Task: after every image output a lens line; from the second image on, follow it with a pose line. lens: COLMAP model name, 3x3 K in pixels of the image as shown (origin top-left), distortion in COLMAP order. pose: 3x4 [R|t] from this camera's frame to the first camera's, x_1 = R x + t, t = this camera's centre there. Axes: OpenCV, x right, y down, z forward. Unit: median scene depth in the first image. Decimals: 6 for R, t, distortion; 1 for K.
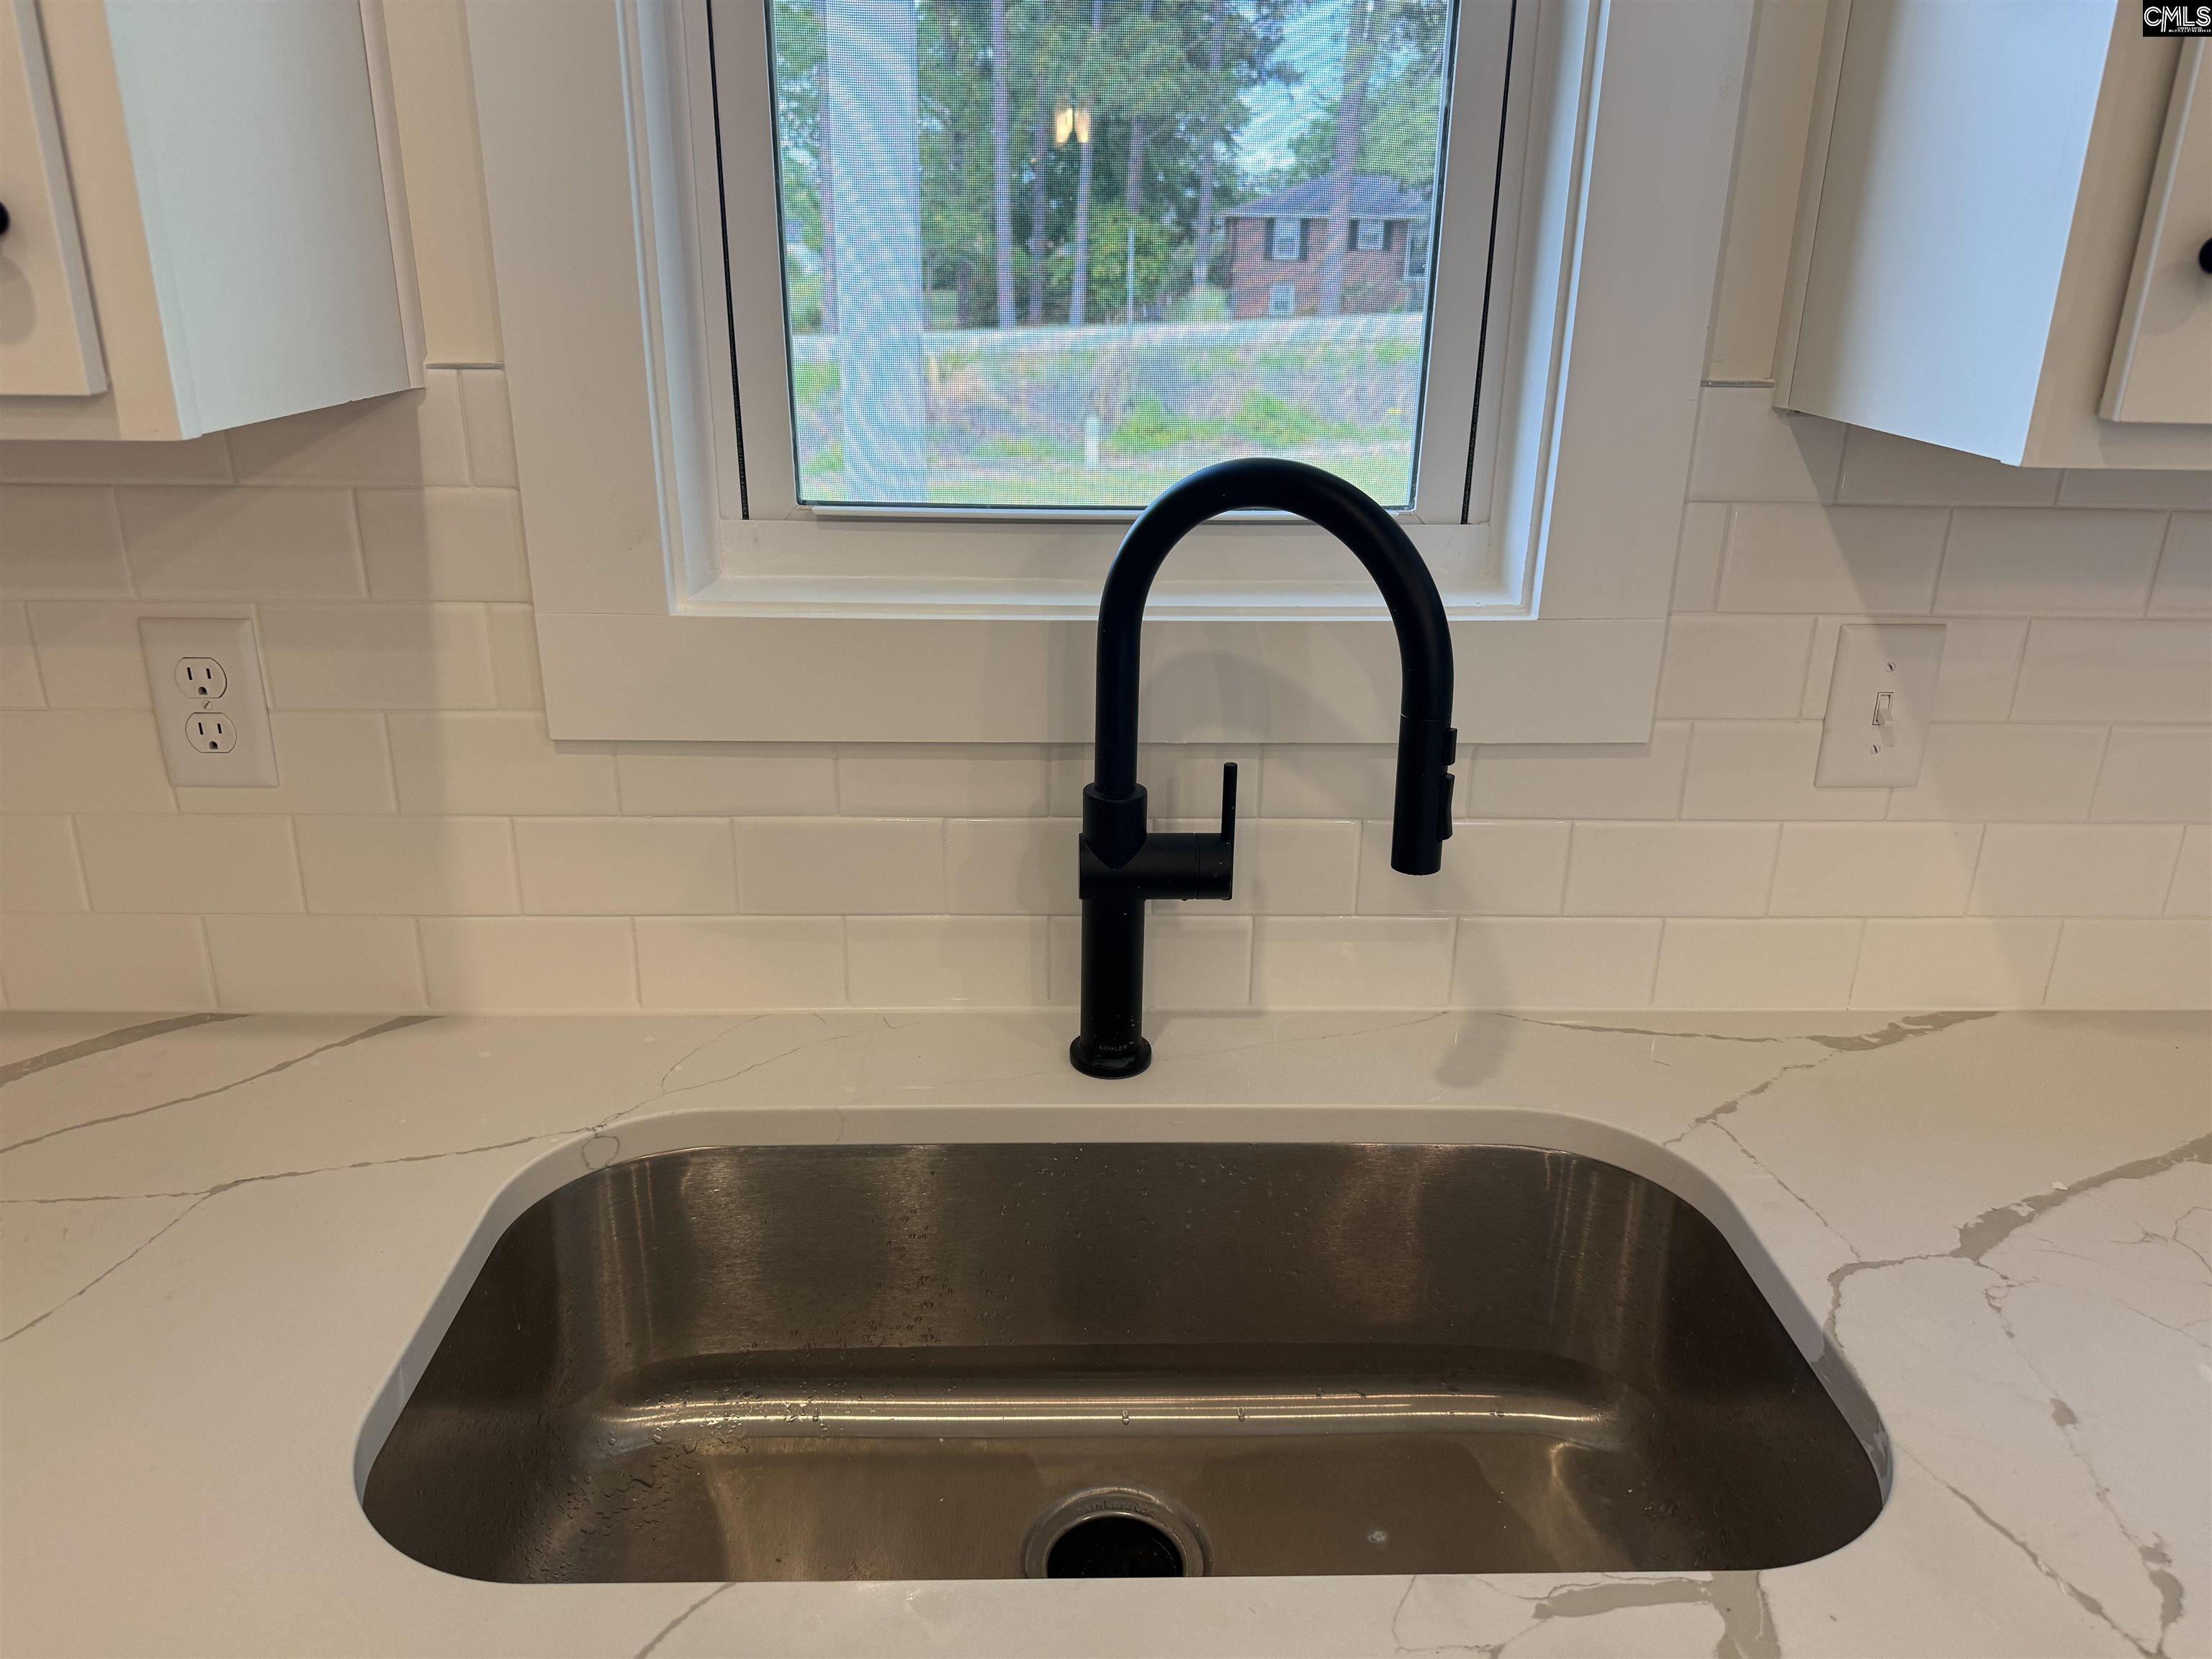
lens RADIAL K [[1540.5, 0, 1108.5], [0, 1540.5, 835.2], [0, 0, 1]] dist [0.055904, -0.070663]
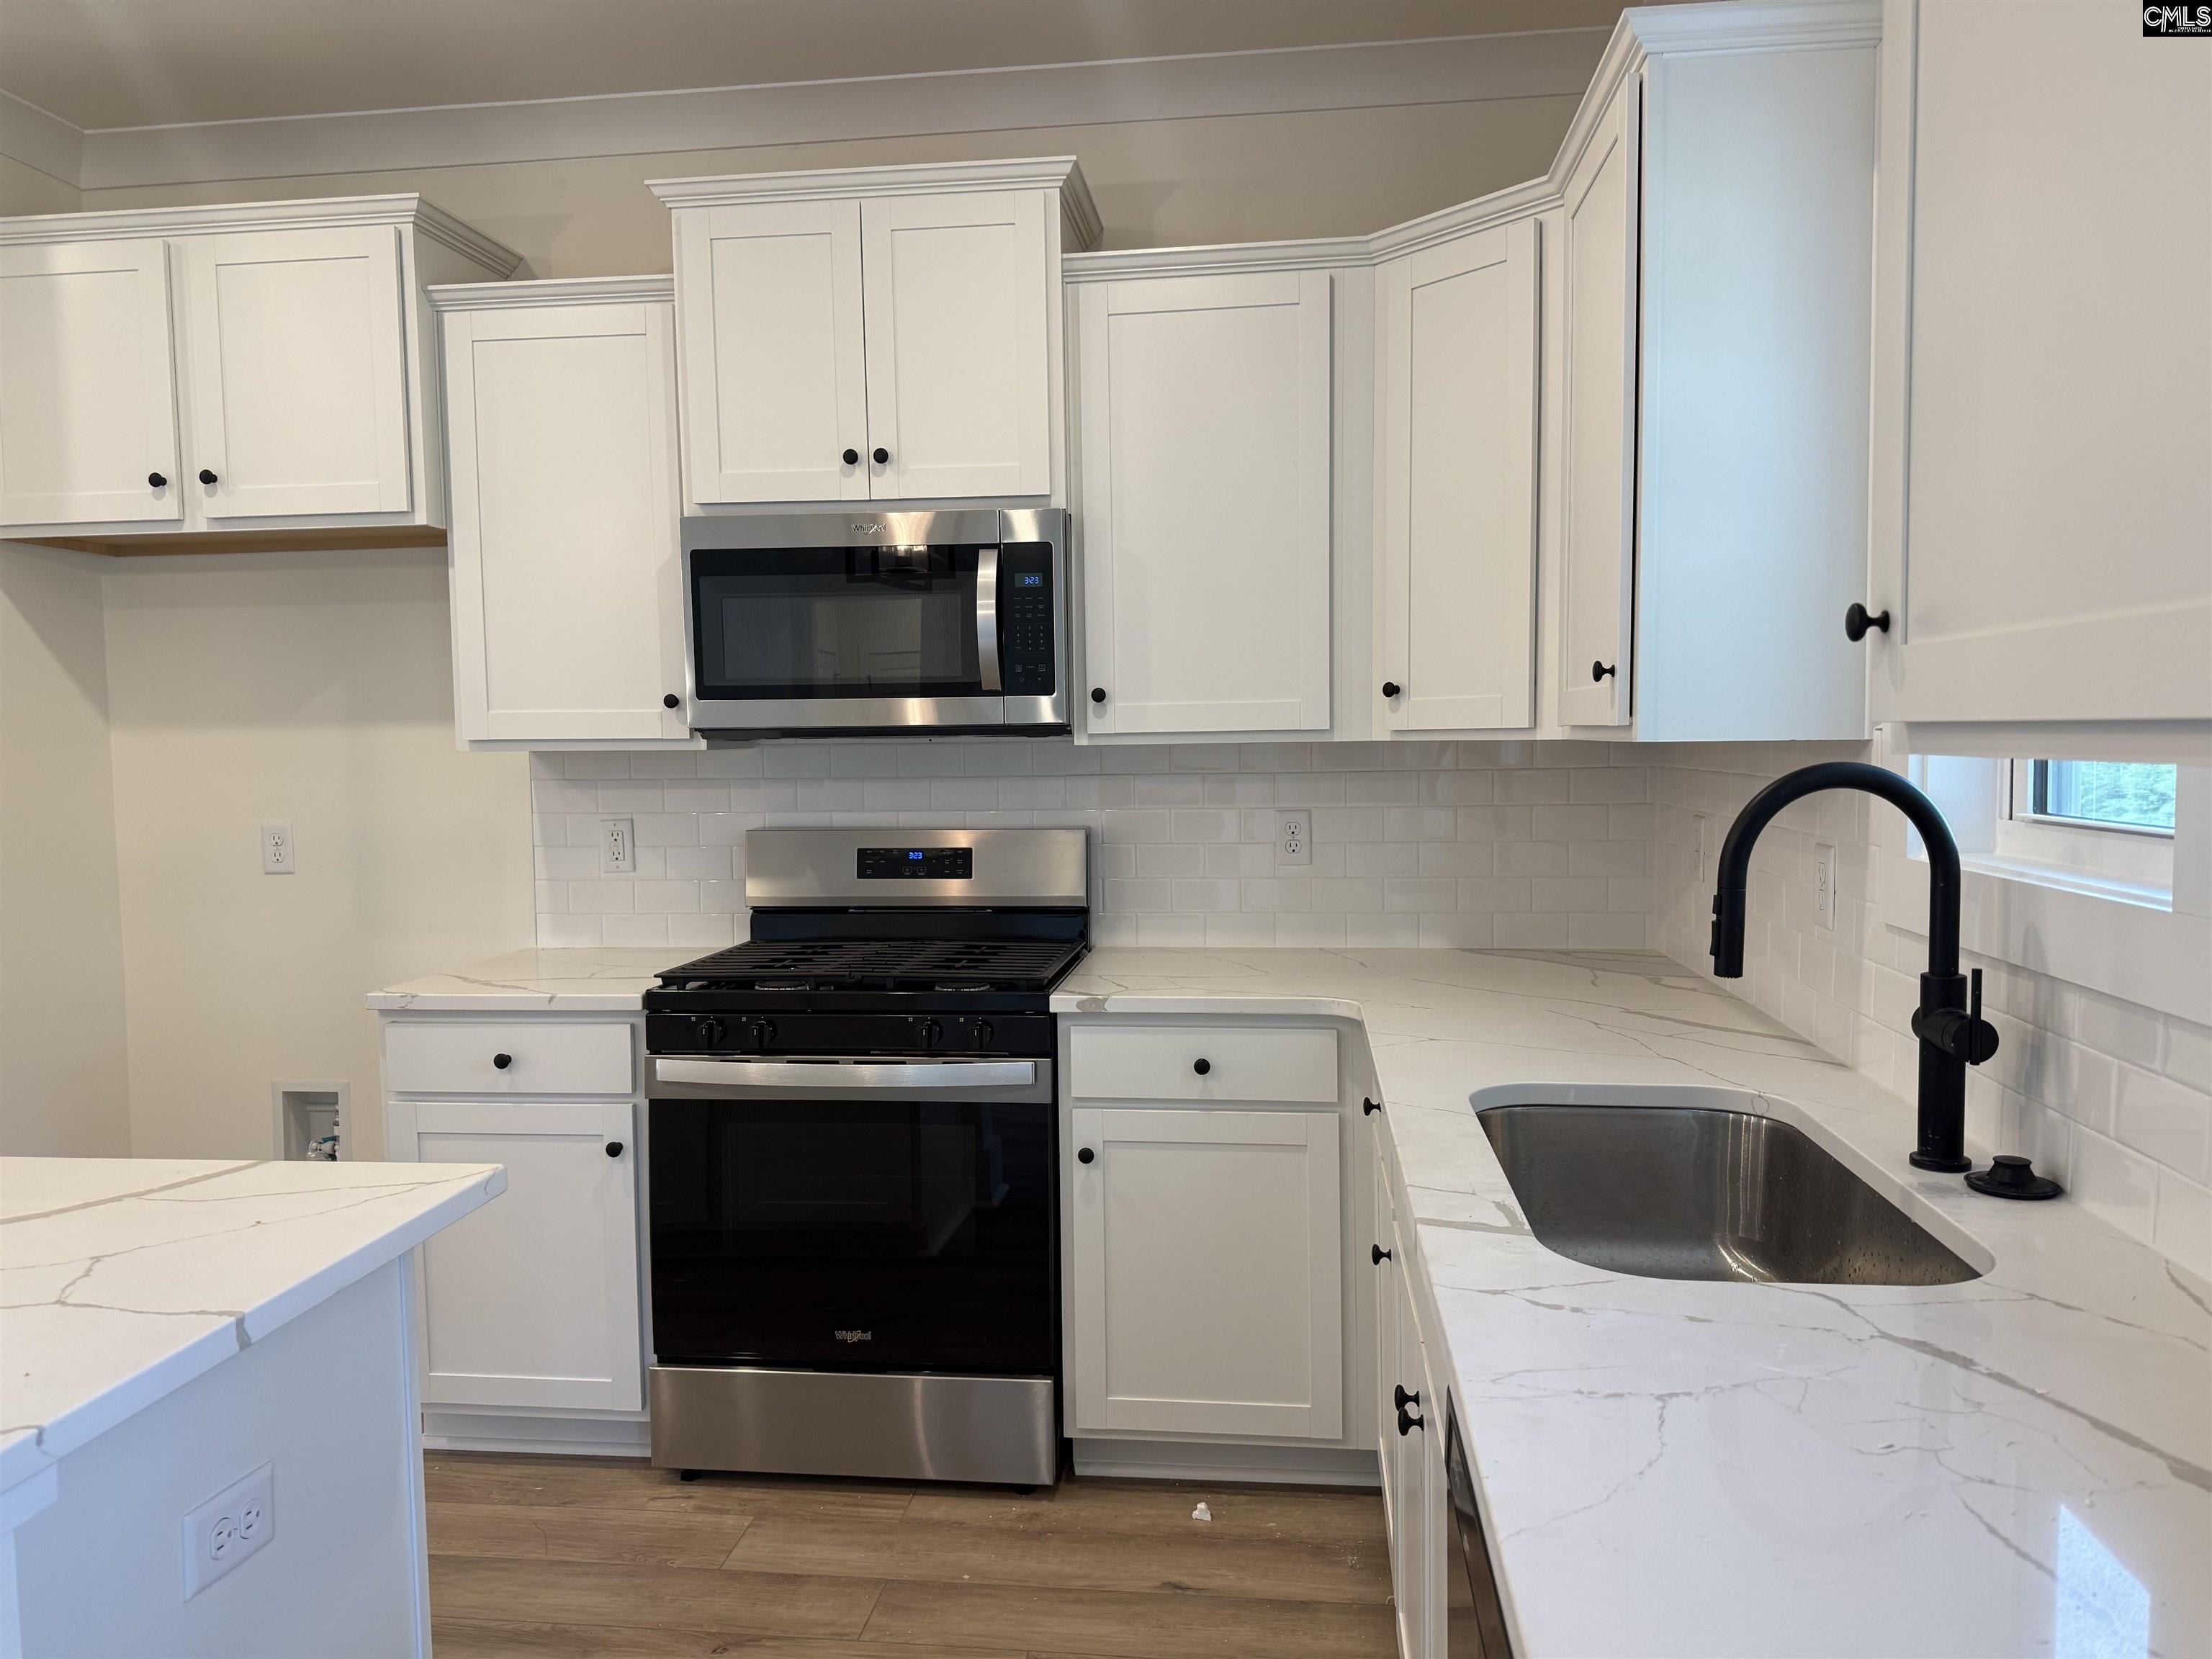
lens RADIAL K [[1549.6, 0, 1106.0], [0, 1549.6, 829.5], [0, 0, 1]] dist [0.059219, -0.189779]
pose [[-0.149094, 0.047349, -0.987689, 1.865952], [-0.322964, 0.941742, 0.093898, -0.046757], [0.934594, 0.332988, -0.125116, 0.379462]]
